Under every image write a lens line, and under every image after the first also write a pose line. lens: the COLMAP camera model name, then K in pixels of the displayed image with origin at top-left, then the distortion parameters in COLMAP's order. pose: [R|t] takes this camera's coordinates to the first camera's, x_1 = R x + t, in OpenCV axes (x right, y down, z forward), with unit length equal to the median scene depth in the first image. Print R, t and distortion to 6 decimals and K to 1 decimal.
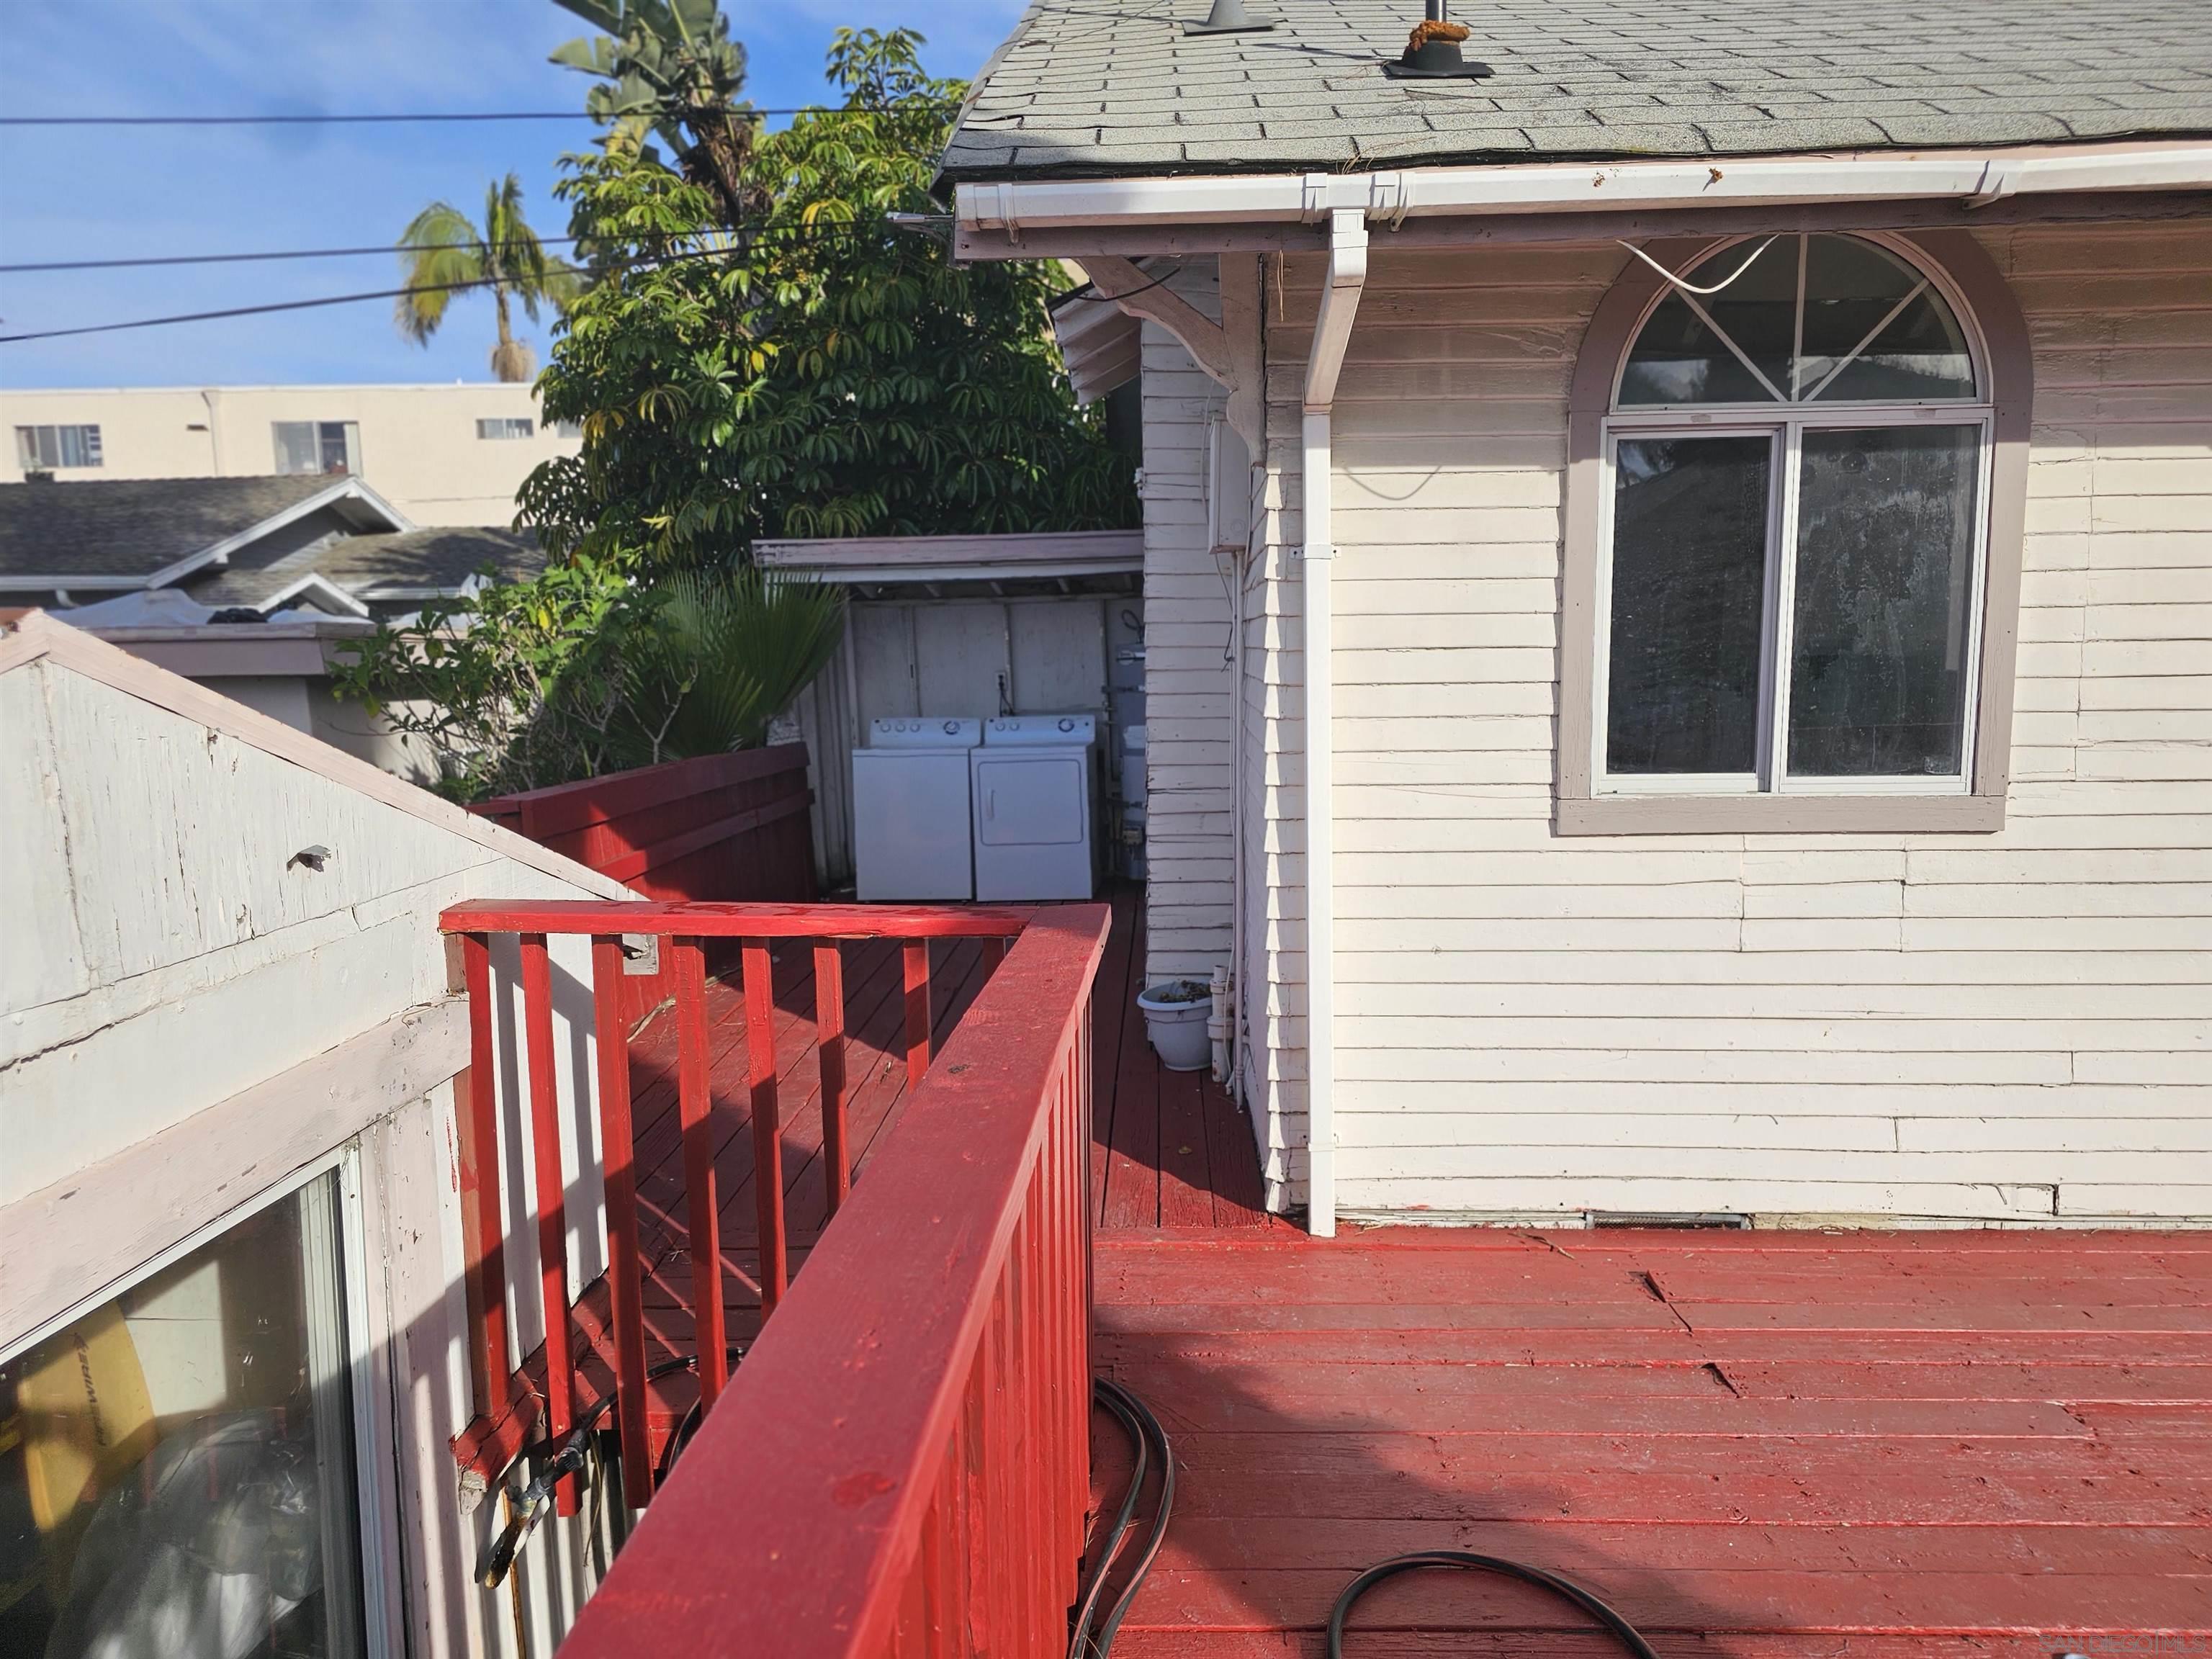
lens RADIAL K [[1483.5, 0, 1108.4], [0, 1483.5, 835.1], [0, 0, 1]] dist [0.052640, -0.040717]
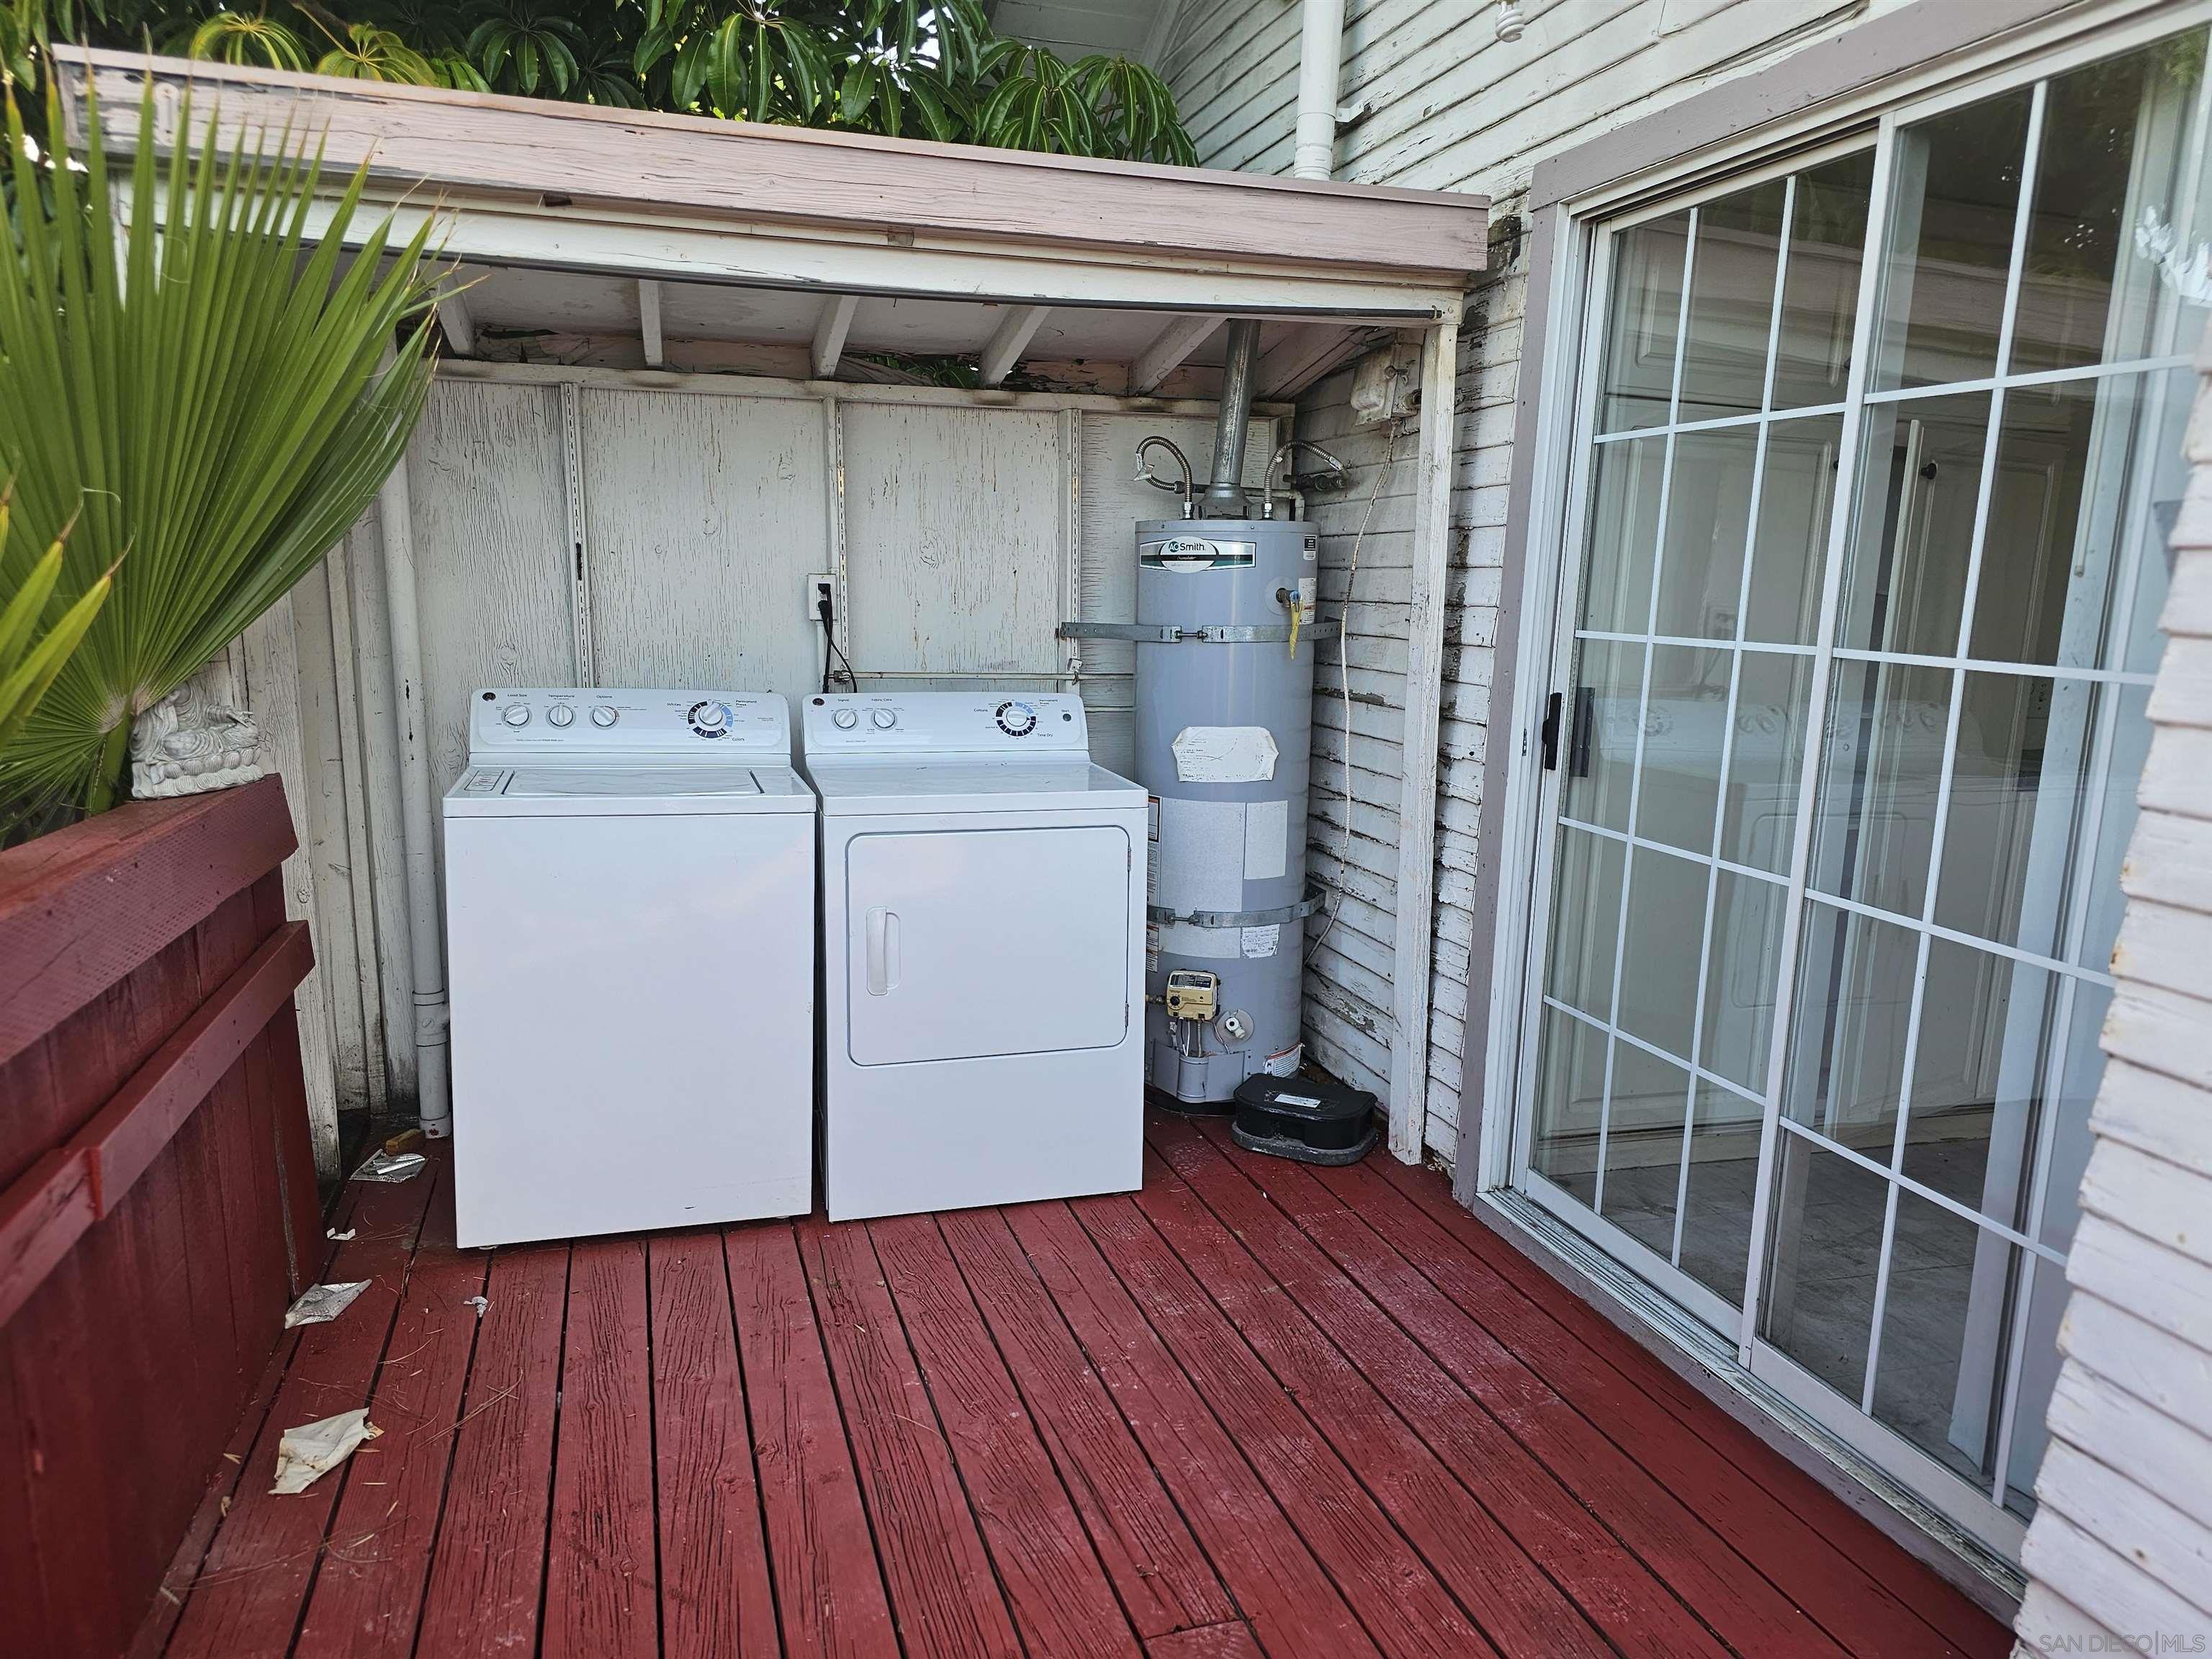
lens RADIAL K [[1483.5, 0, 1091.3], [0, 1483.5, 820.5], [0, 0, 1]] dist [0.052640, -0.040717]
pose [[0.941626, -0.010416, 0.336498, -0.142188], [-0.004399, 0.999055, 0.043234, -0.063824], [-0.336631, -0.042190, 0.940691, 0.616225]]
